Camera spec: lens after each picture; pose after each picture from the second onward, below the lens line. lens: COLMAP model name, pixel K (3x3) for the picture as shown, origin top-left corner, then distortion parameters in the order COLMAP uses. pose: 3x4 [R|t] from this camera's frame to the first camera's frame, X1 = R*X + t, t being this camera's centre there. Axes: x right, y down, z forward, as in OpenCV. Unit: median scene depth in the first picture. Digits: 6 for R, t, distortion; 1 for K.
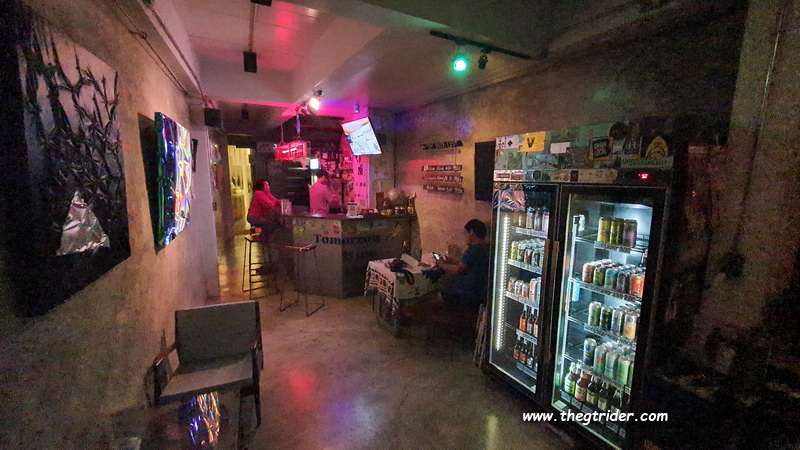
lens RADIAL K [[313.0, 0, 398.0], [0, 313.0, 221.4], [0, 0, 1]] dist [-0.002049, -0.000202]
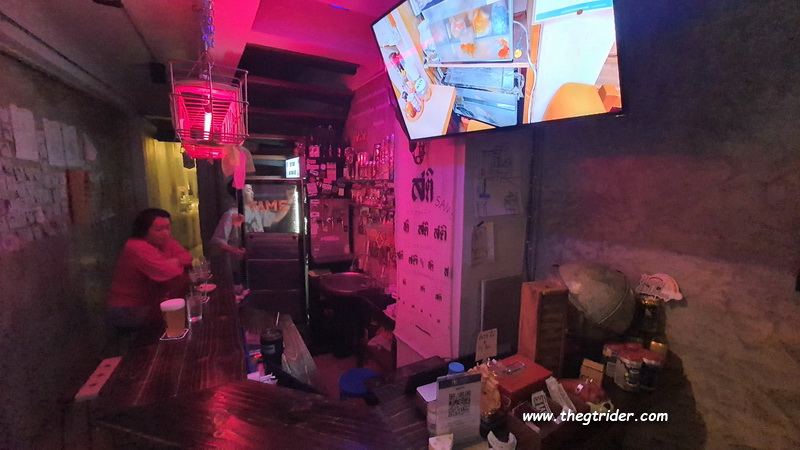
lens RADIAL K [[313.0, 0, 403.1], [0, 313.0, 222.1], [0, 0, 1]] dist [-0.002049, -0.000202]
pose [[0.999179, -0.002167, 0.040459, -0.120543], [0.002855, 0.999852, -0.016948, -0.095473], [-0.040416, 0.017049, 0.999037, 0.530753]]
